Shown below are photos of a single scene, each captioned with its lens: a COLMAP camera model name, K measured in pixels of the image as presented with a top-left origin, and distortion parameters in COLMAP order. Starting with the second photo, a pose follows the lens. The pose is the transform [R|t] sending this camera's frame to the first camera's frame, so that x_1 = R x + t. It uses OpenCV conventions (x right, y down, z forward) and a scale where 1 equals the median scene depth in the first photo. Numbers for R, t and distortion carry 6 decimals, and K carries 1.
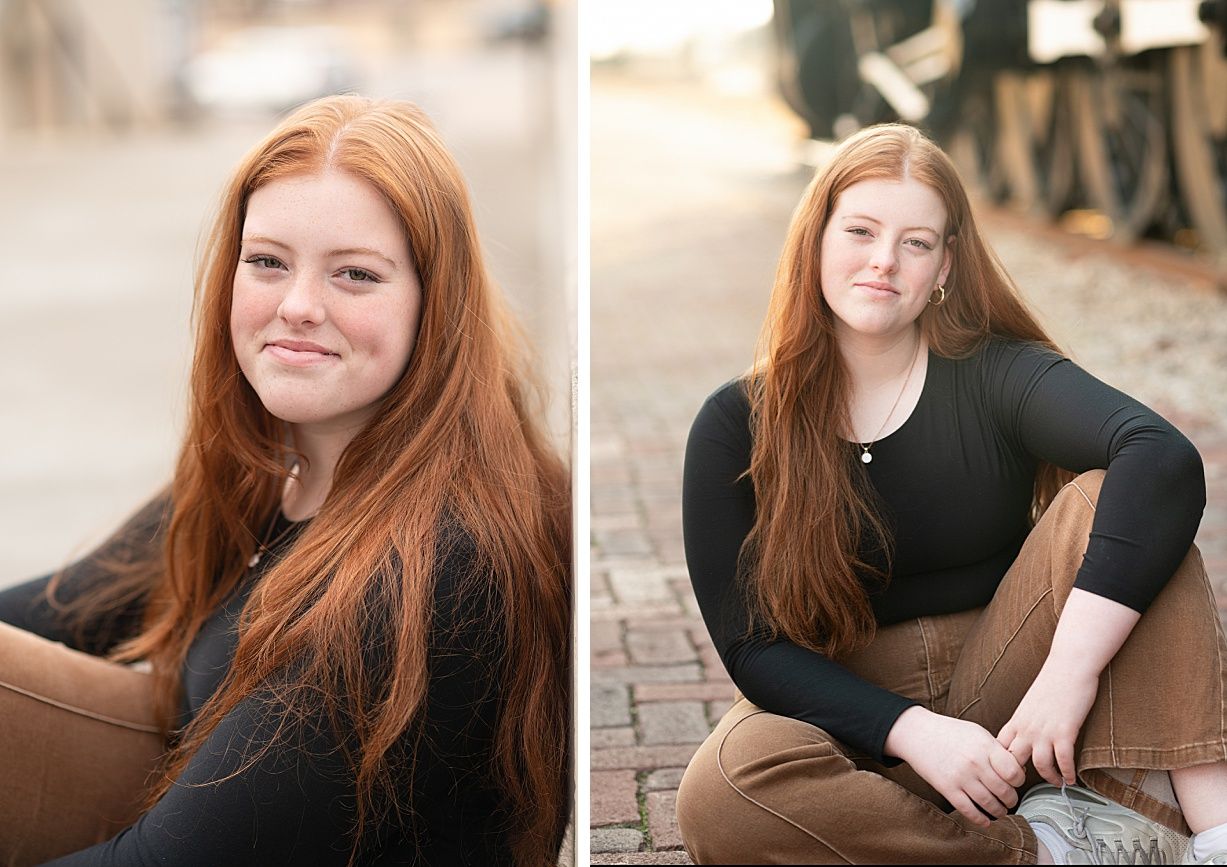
lens RADIAL K [[7675.1, 0, 611.1], [0, 7675.1, 424.9], [0, 0, 1]] dist [3.404986, 0.000000]
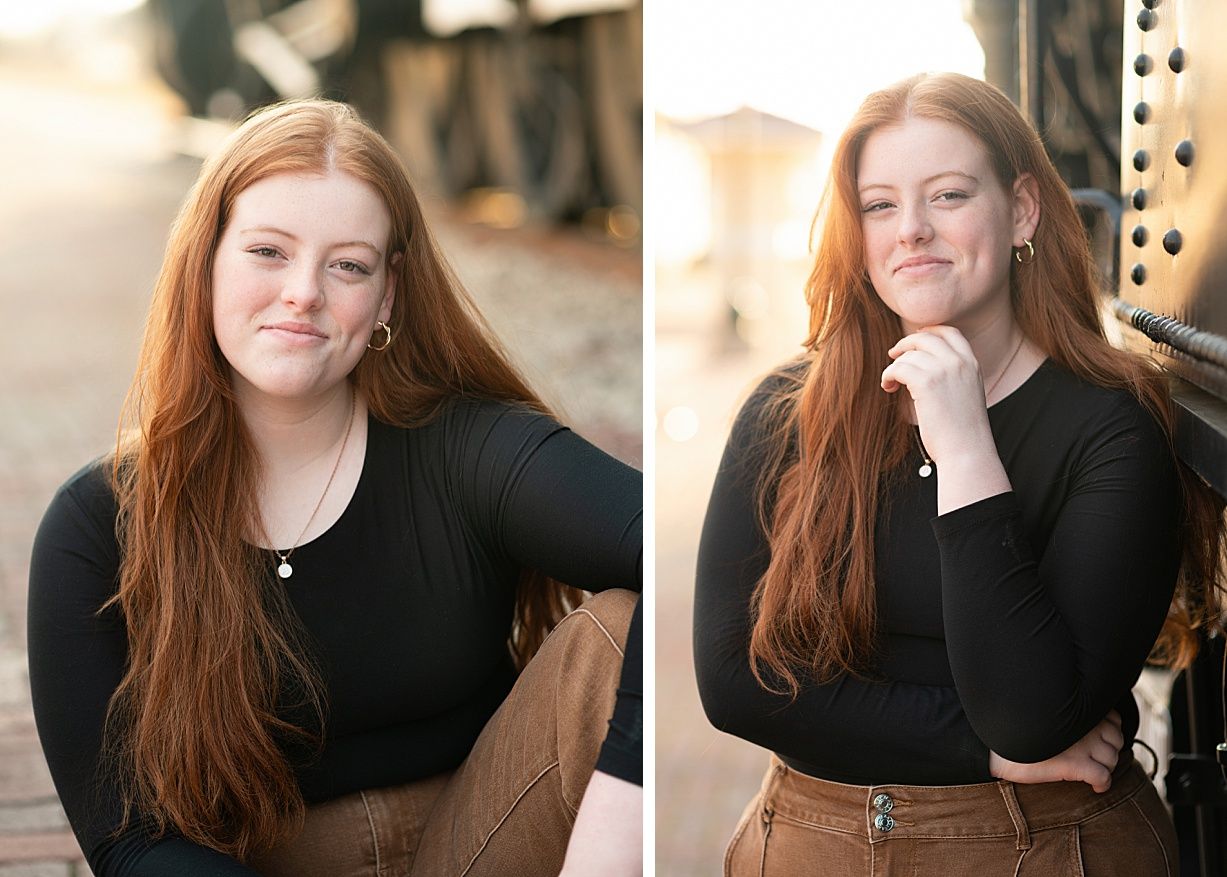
lens RADIAL K [[8499.8, 0, 613.7], [0, 8499.8, 446.3], [0, 0, 1]] dist [0.124330, 0.000000]
pose [[0.996763, -0.029178, 0.074919, 0.005443], [0.029073, 0.999574, 0.002485, -0.008195], [-0.074960, -0.000298, 0.997186, 0.228977]]
